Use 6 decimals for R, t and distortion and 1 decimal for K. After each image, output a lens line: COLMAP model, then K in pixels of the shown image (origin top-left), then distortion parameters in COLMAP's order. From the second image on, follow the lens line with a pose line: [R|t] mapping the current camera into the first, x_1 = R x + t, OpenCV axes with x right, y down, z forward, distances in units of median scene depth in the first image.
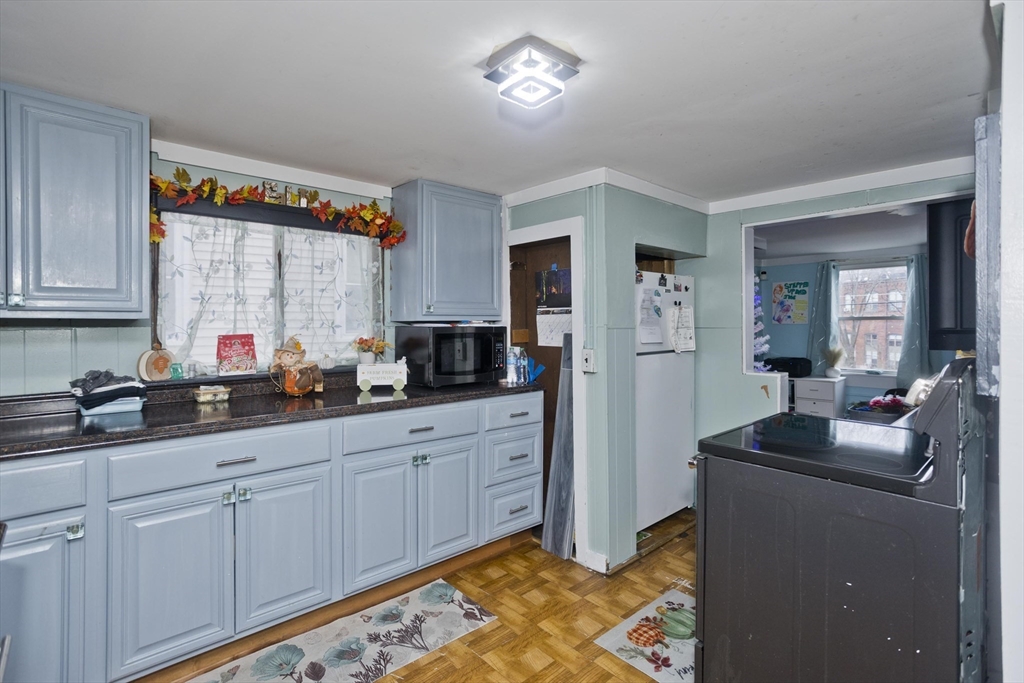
lens RADIAL K [[496.9, 0, 513.9], [0, 496.9, 331.6], [0, 0, 1]] dist [-0.015649, 0.001632]
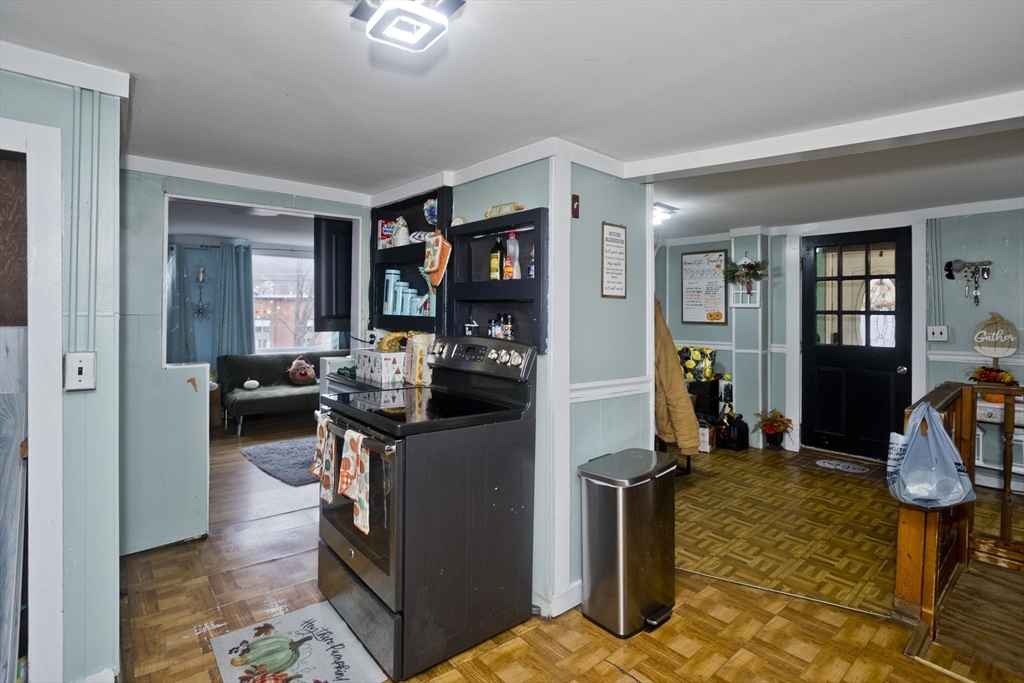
lens RADIAL K [[496.9, 0, 503.1], [0, 496.9, 309.9], [0, 0, 1]] dist [-0.015649, 0.001632]
pose [[0.051855, 0.001844, 0.998653, -0.458149], [-0.001162, 0.999998, -0.001786, -0.018698], [-0.998654, -0.001068, 0.051857, 0.480099]]
